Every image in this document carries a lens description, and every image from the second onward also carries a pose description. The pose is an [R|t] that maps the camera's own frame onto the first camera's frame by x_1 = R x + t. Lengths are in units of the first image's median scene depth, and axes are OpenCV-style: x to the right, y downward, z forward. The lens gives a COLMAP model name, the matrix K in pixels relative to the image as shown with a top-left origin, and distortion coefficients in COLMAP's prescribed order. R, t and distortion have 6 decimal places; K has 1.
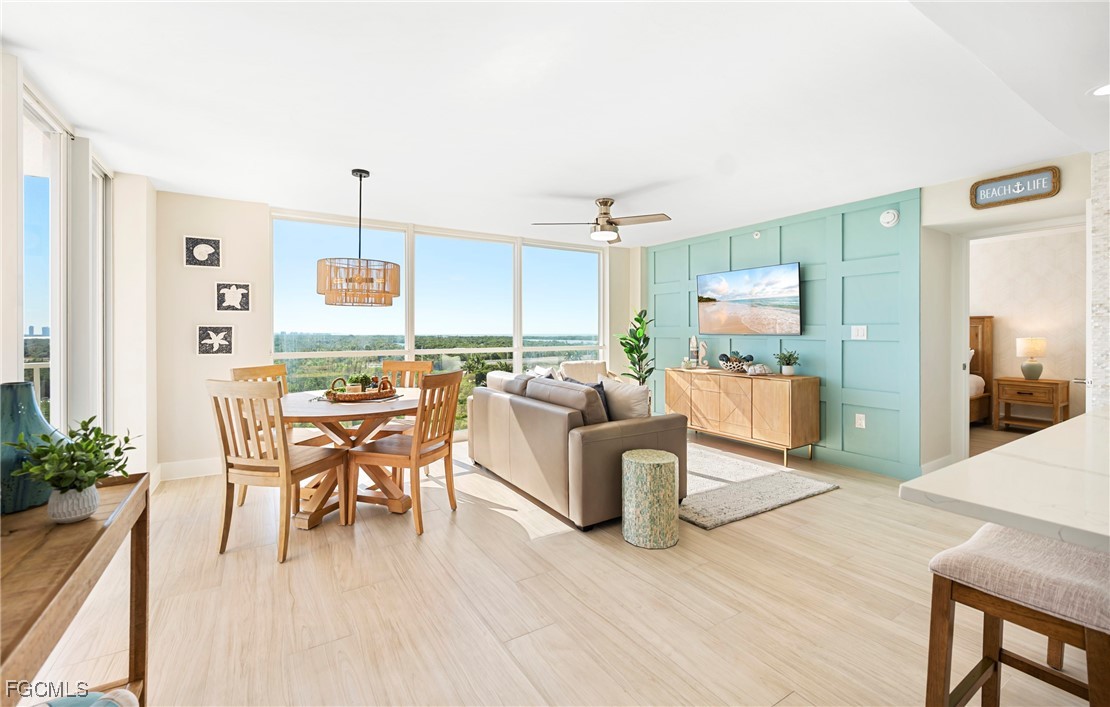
lens RADIAL K [[460.7, 0, 541.0], [0, 460.7, 335.1], [0, 0, 1]] dist [0.001437, -0.000291]
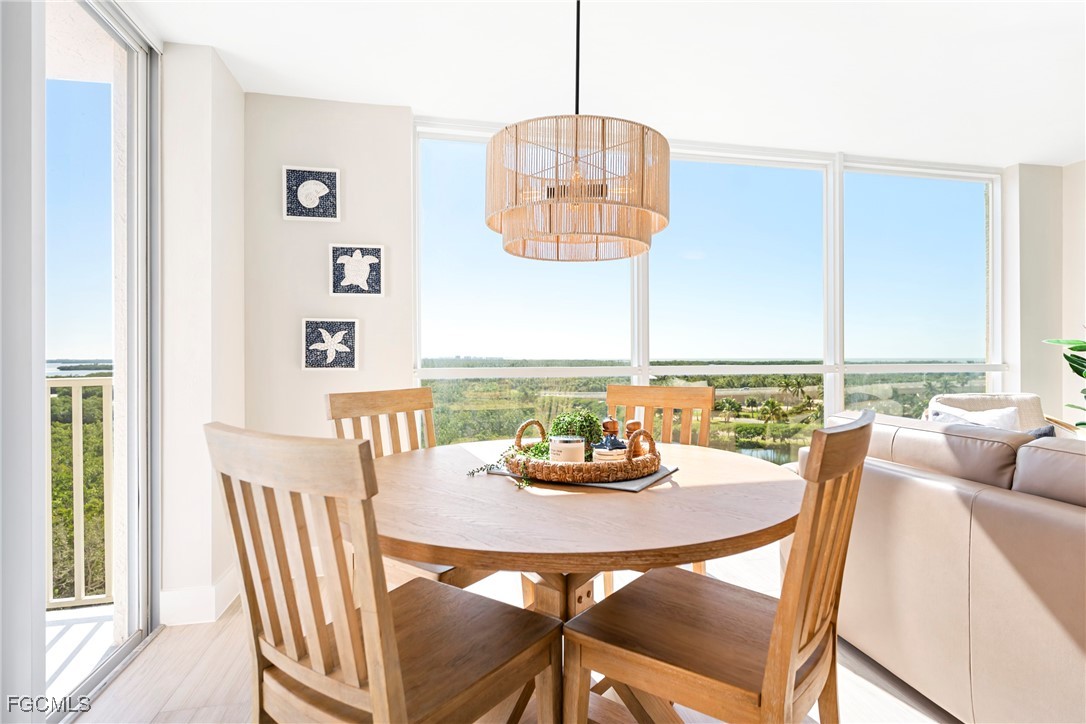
lens RADIAL K [[527.4, 0, 544.5], [0, 527.4, 359.7], [0, 0, 1]] dist [0.002038, 0.000456]
pose [[0.939894, -0.000021, -0.341466, -0.224807], [-0.000100, 1.000000, -0.000336, 0.030991], [0.341466, 0.000350, 0.939894, 0.467928]]
